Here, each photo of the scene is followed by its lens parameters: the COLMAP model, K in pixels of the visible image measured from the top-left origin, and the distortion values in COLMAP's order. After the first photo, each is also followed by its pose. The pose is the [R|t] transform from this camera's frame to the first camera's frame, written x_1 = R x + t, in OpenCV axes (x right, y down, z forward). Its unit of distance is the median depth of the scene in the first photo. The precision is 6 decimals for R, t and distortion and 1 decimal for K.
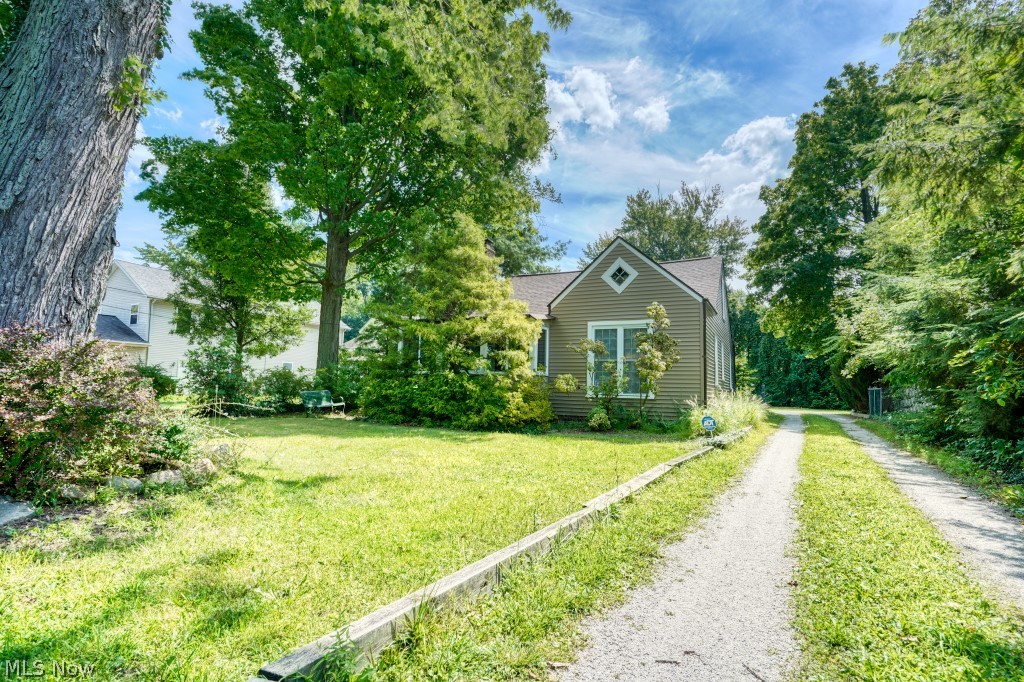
lens RADIAL K [[490.5, 0, 516.7], [0, 490.5, 340.1], [0, 0, 1]] dist [-0.006117, 0.003917]
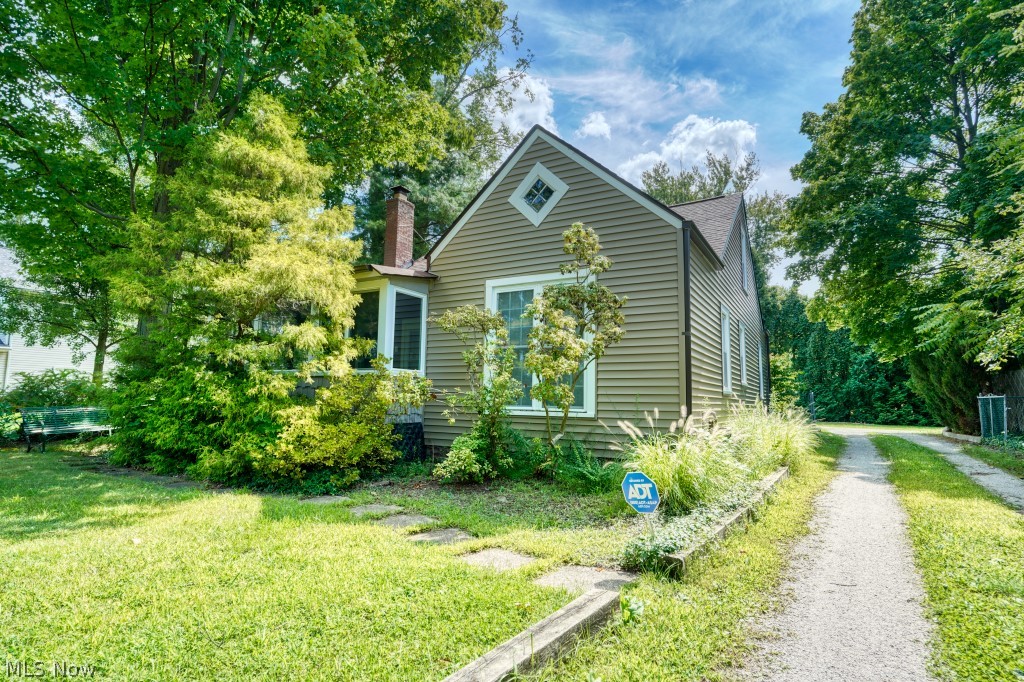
lens RADIAL K [[538.5, 0, 508.4], [0, 538.5, 340.1], [0, 0, 1]] dist [-0.000606, -0.000386]
pose [[0.998685, -0.013117, -0.049563, 0.123373], [0.012336, 0.999795, -0.016034, 0.025769], [0.049763, 0.015401, 0.998642, 0.236101]]
